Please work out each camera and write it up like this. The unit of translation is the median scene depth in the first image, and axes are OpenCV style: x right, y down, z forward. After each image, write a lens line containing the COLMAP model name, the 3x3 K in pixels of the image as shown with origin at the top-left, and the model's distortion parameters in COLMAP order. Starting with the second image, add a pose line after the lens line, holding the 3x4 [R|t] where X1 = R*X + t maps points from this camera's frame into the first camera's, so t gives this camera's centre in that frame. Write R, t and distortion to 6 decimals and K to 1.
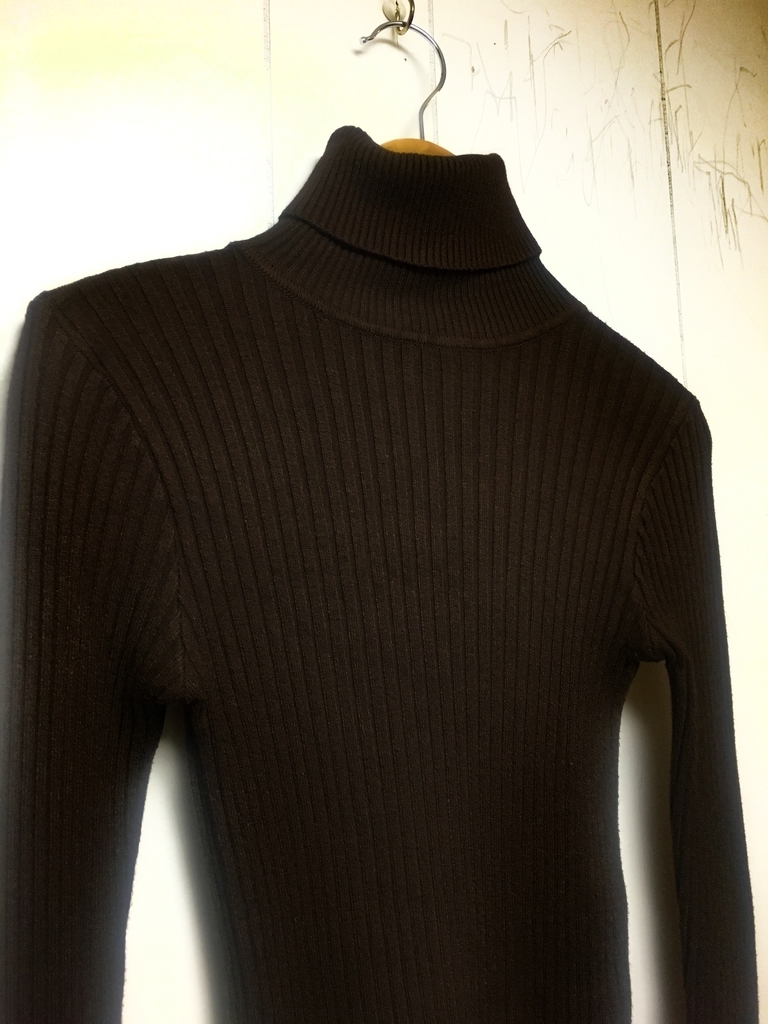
lens RADIAL K [[869.6, 0, 380.3], [0, 869.6, 506.4], [0, 0, 1]] dist [0.076563, -0.109007]
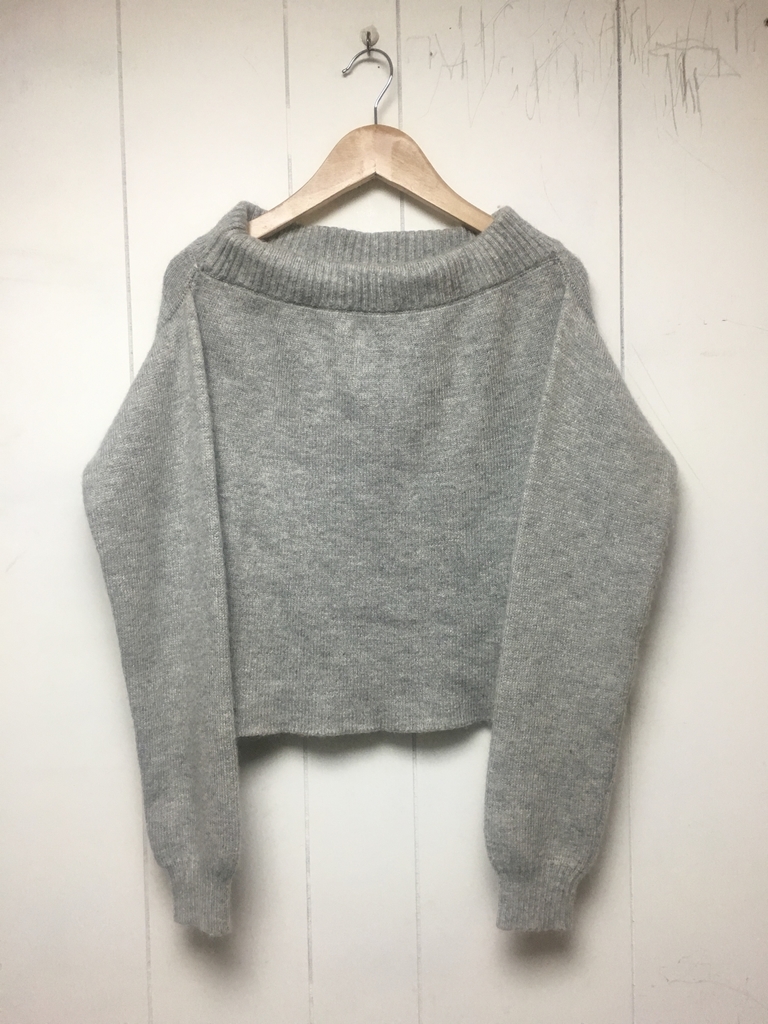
lens RADIAL K [[869.6, 0, 380.3], [0, 869.6, 506.4], [0, 0, 1]] dist [0.076563, -0.109007]
pose [[0.831879, 0.025175, -0.554385, 0.809707], [0.068501, 0.986673, 0.147594, 0.054038], [0.550712, -0.160757, 0.819068, -0.409022]]
